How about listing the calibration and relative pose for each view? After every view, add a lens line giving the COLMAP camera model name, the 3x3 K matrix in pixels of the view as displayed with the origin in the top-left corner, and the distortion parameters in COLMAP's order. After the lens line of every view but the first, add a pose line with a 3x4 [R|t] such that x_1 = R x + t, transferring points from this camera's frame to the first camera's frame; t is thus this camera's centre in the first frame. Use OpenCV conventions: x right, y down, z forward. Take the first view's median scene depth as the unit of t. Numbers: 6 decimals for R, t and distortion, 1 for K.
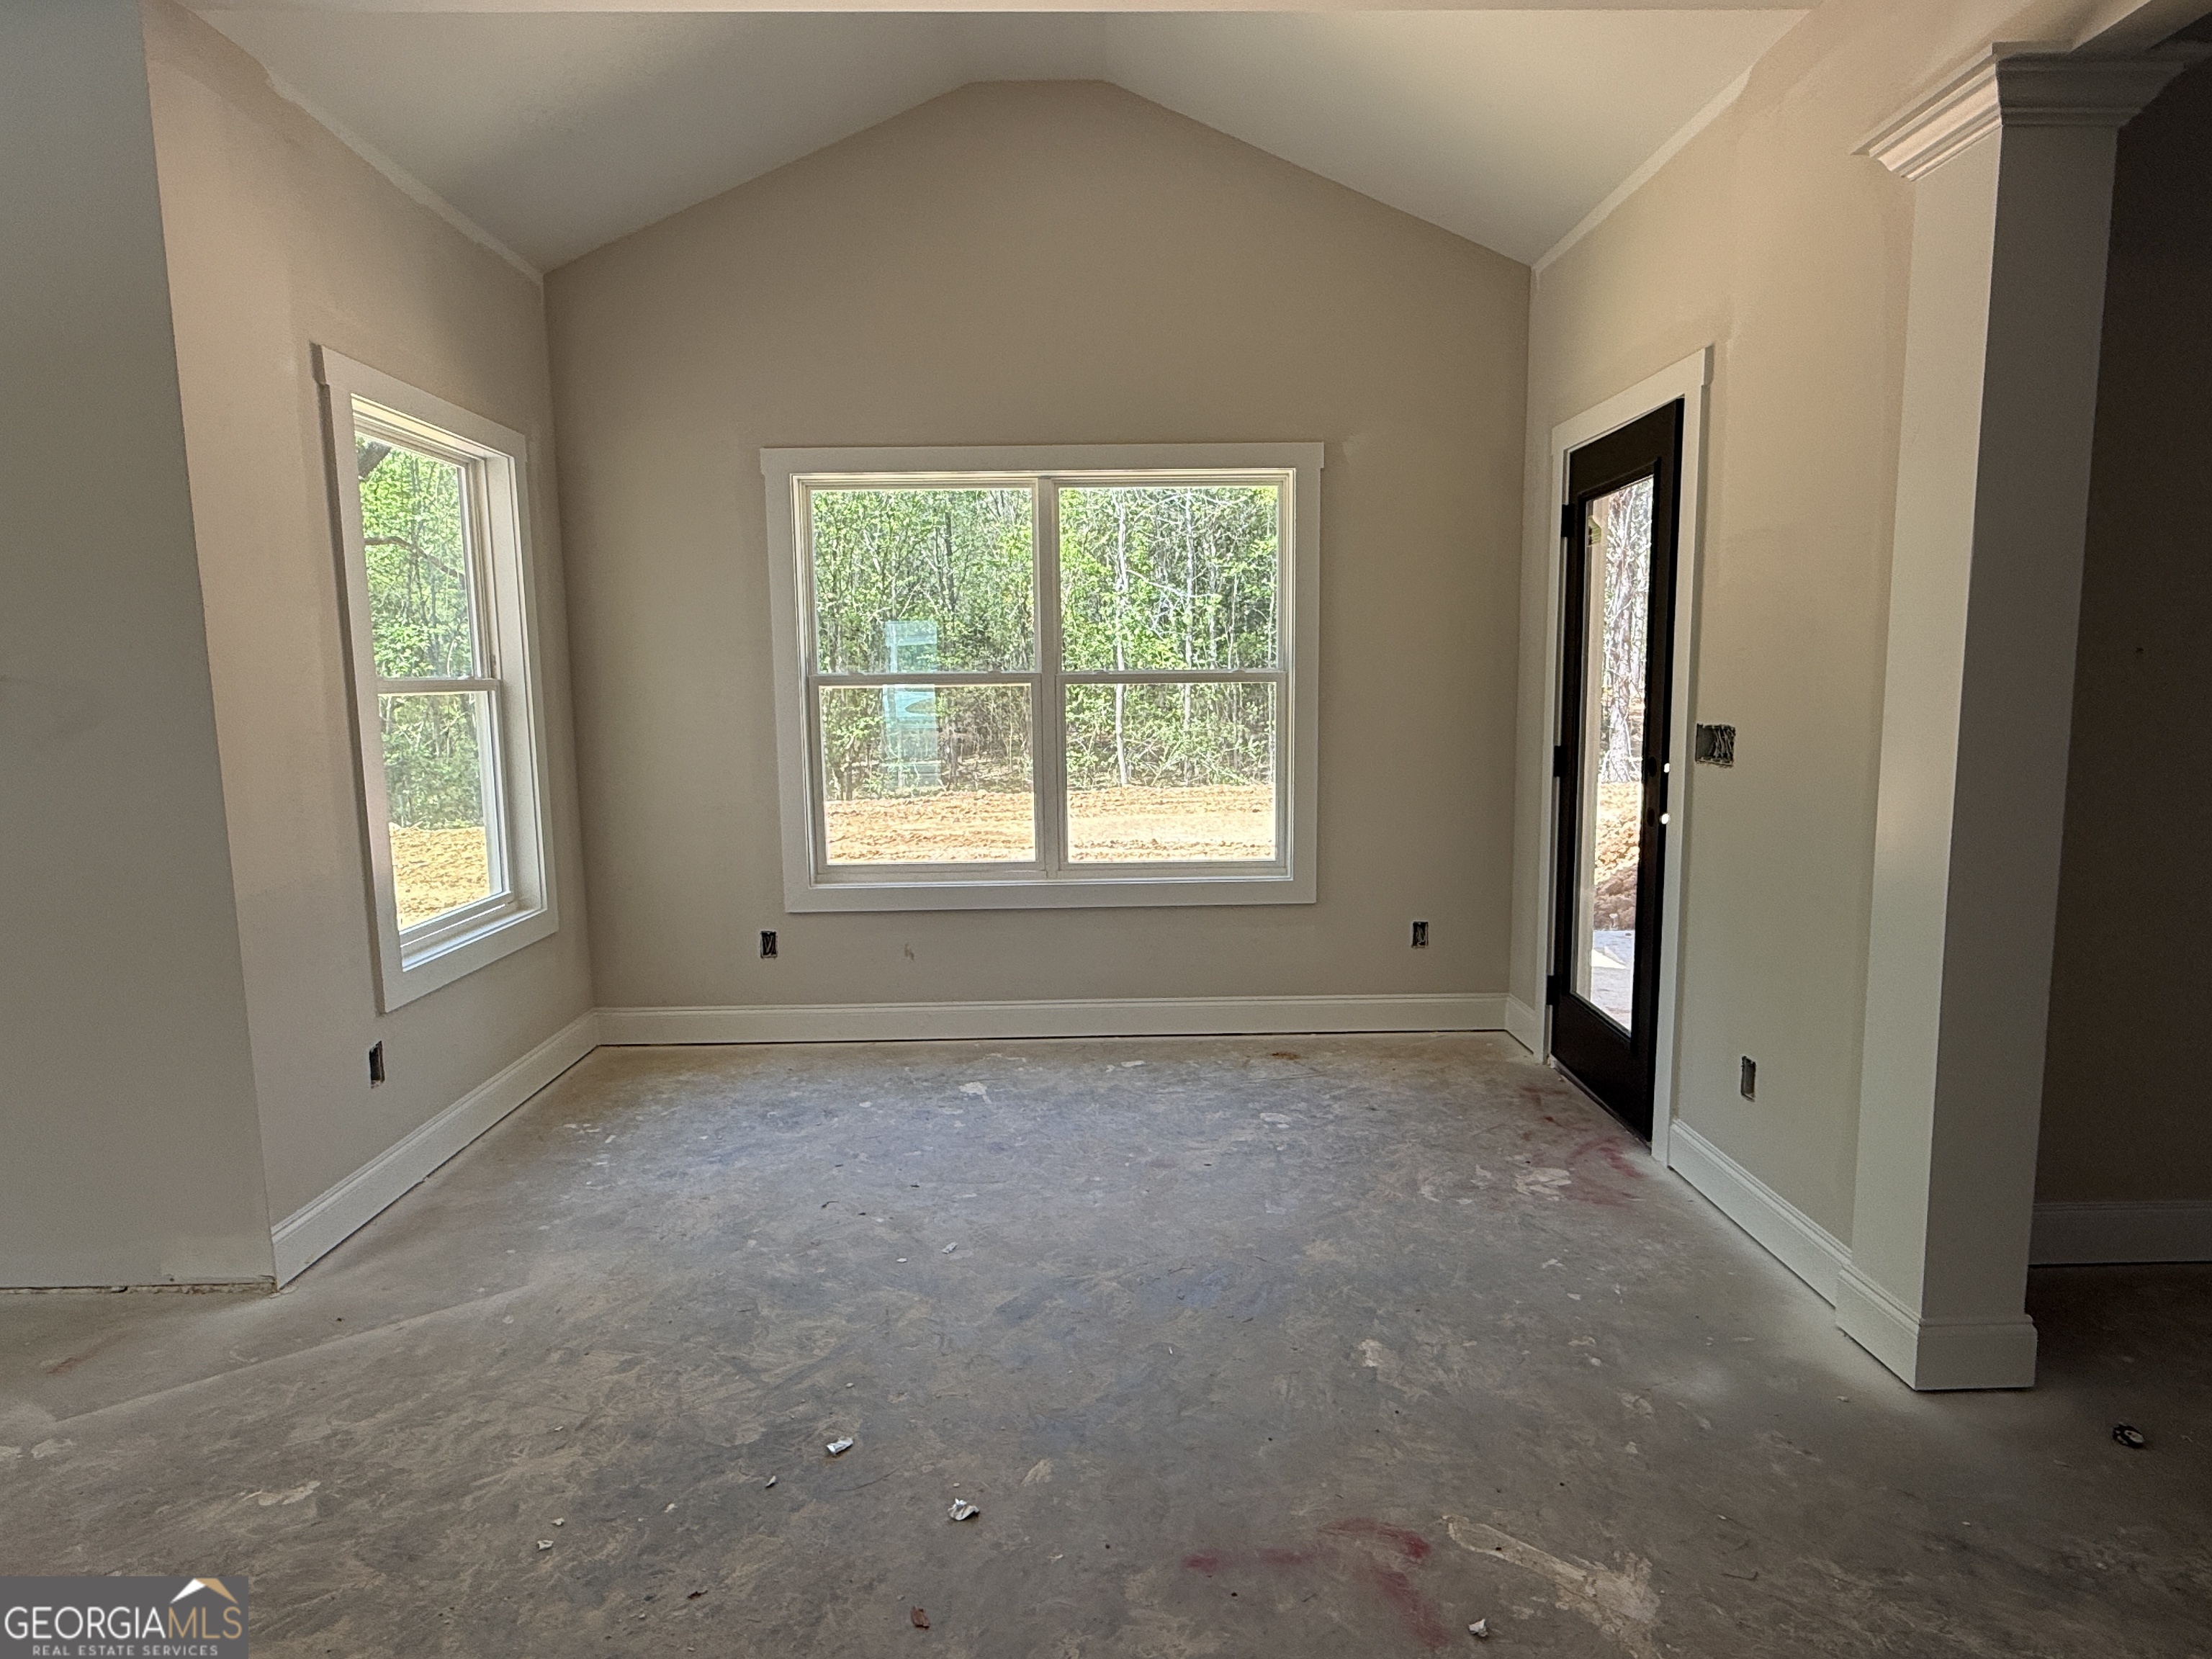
lens RADIAL K [[1217.4, 0, 1108.2], [0, 1217.4, 836.3], [0, 0, 1]] dist [-0.000722, 0.000366]
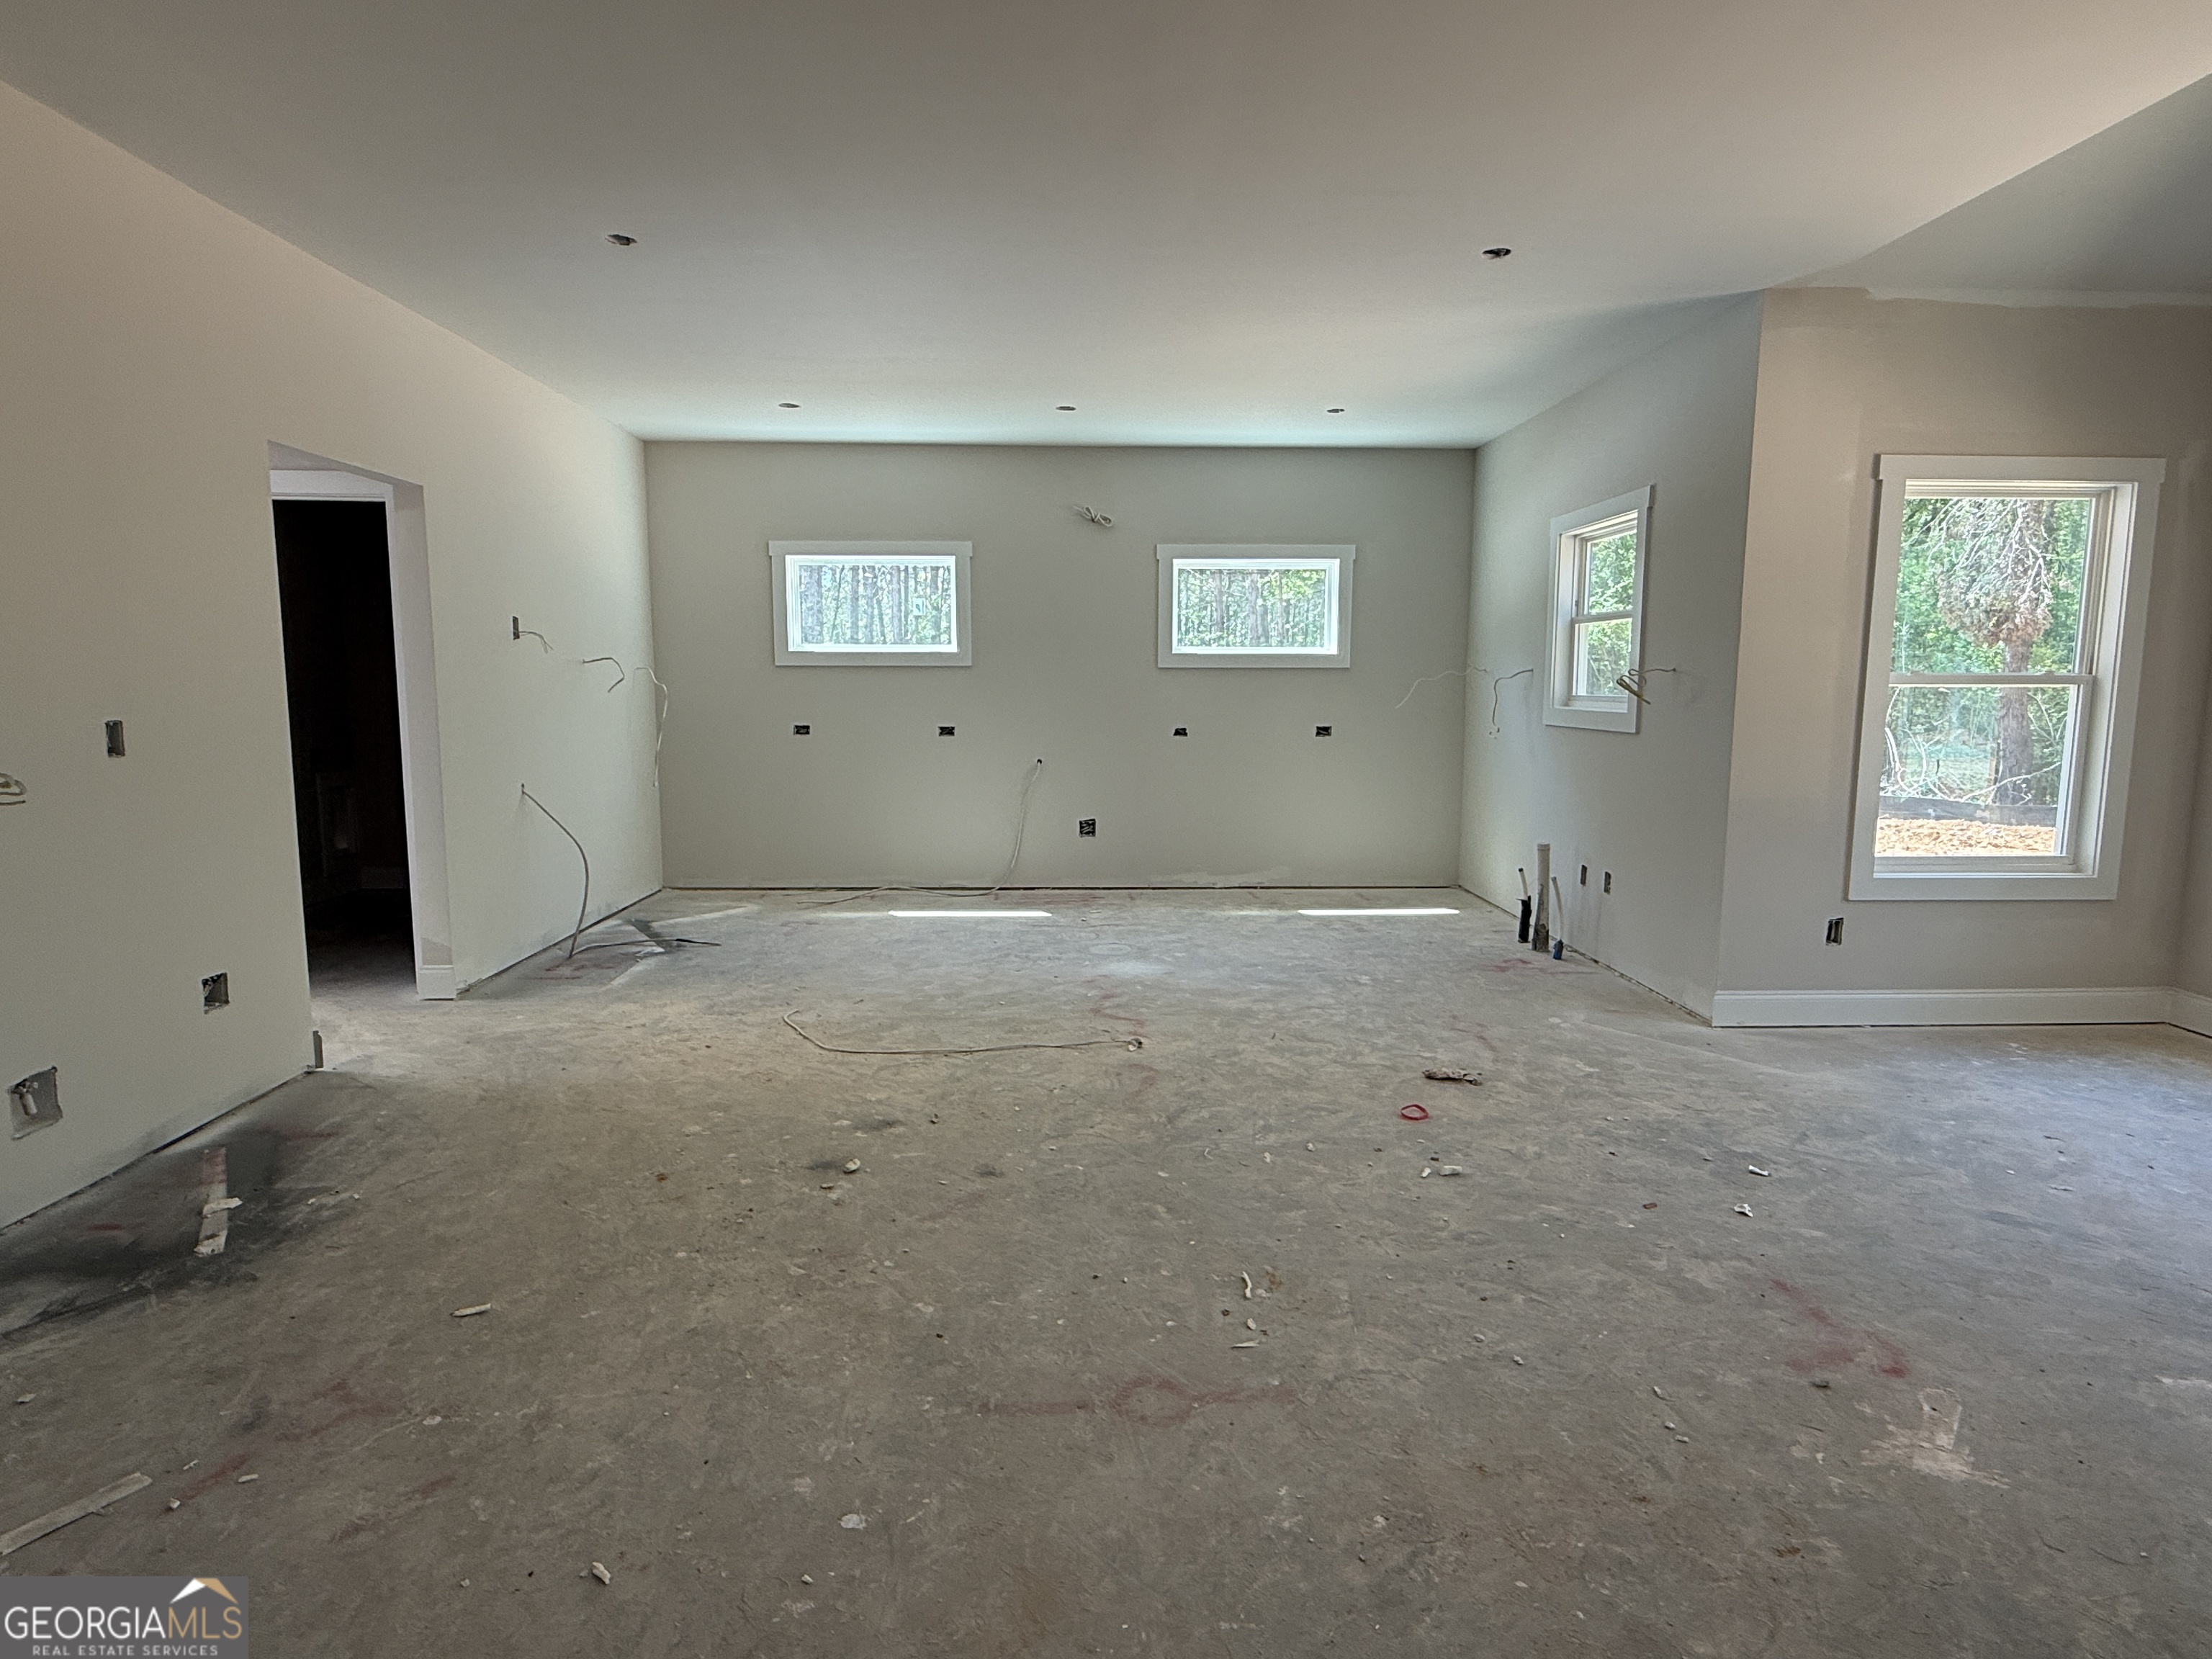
lens RADIAL K [[1209.8, 0, 1109.0], [0, 1209.8, 852.1], [0, 0, 1]] dist [0.000492, -0.000095]
pose [[0.014659, 0.154189, -0.987933, 0.865531], [-0.134199, 0.979403, 0.150866, -0.013092], [0.990846, 0.130368, 0.035049, 0.051421]]
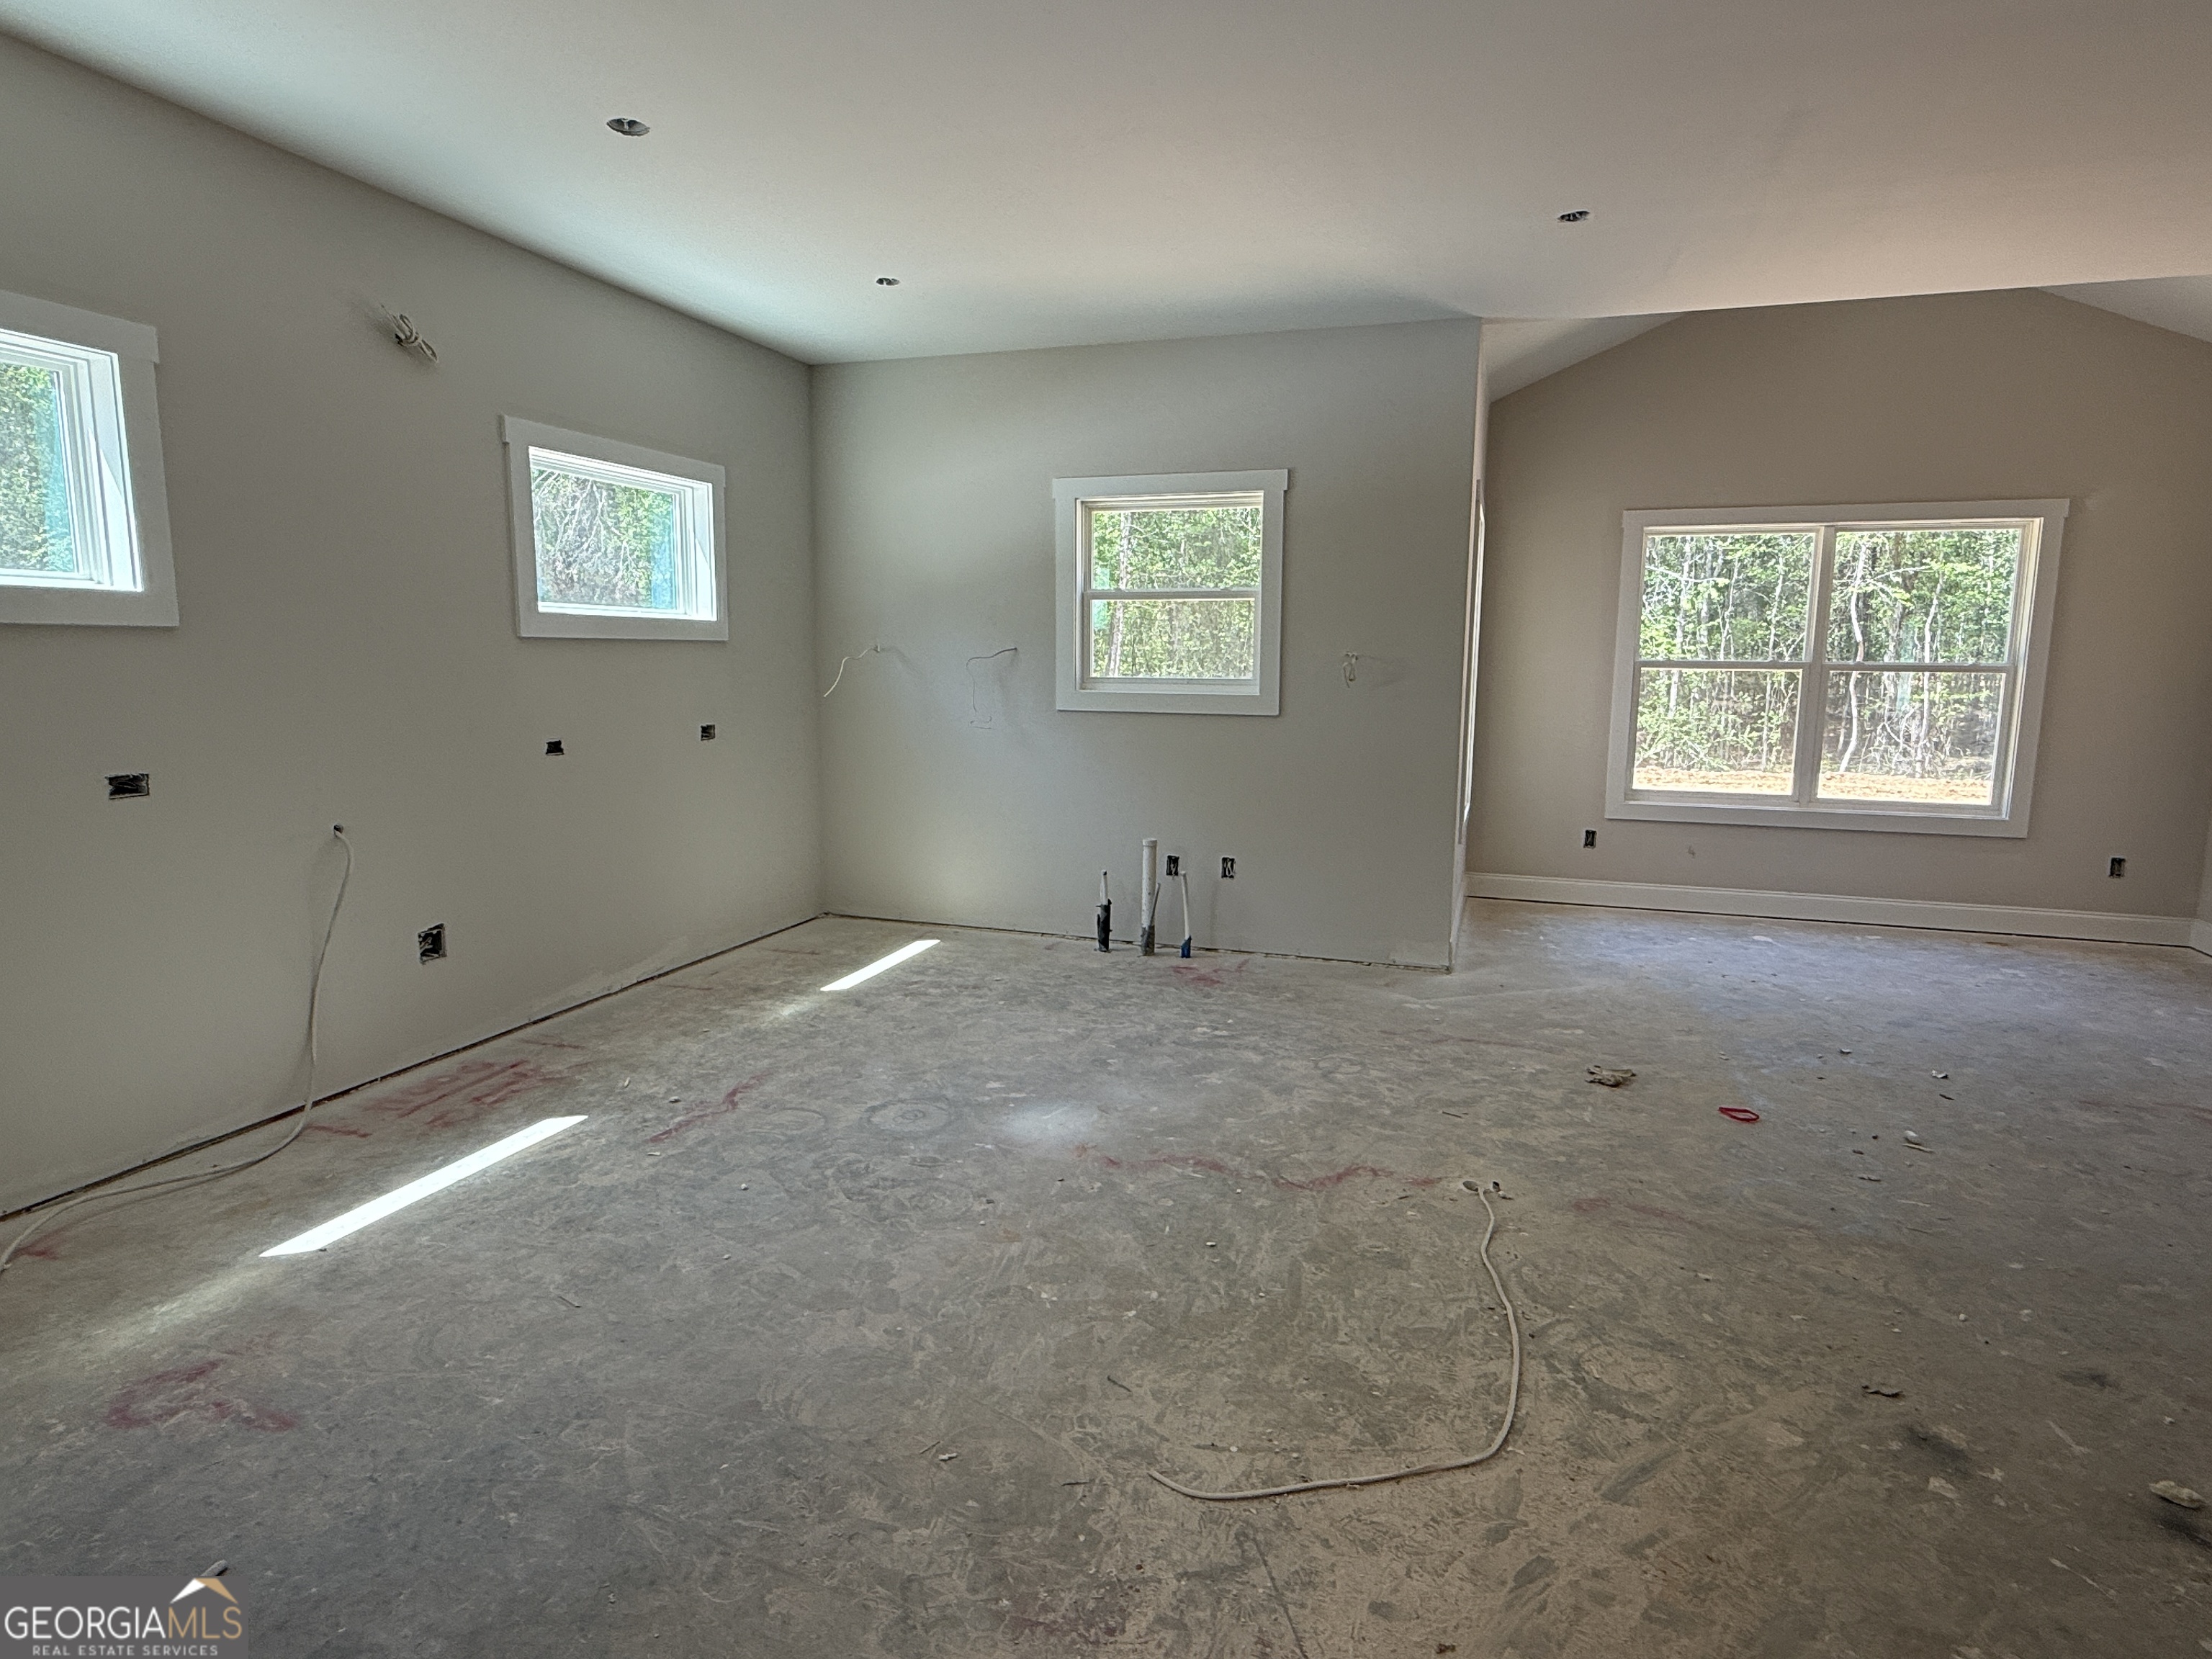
lens RADIAL K [[1216.0, 0, 1106.0], [0, 1216.0, 829.5], [0, 0, 1]] dist [0.000651, 0.001160]
pose [[0.941760, 0.070371, -0.328839, -0.517996], [-0.066318, 0.997521, 0.023539, 0.120818], [0.329680, -0.000360, 0.944093, -0.912549]]
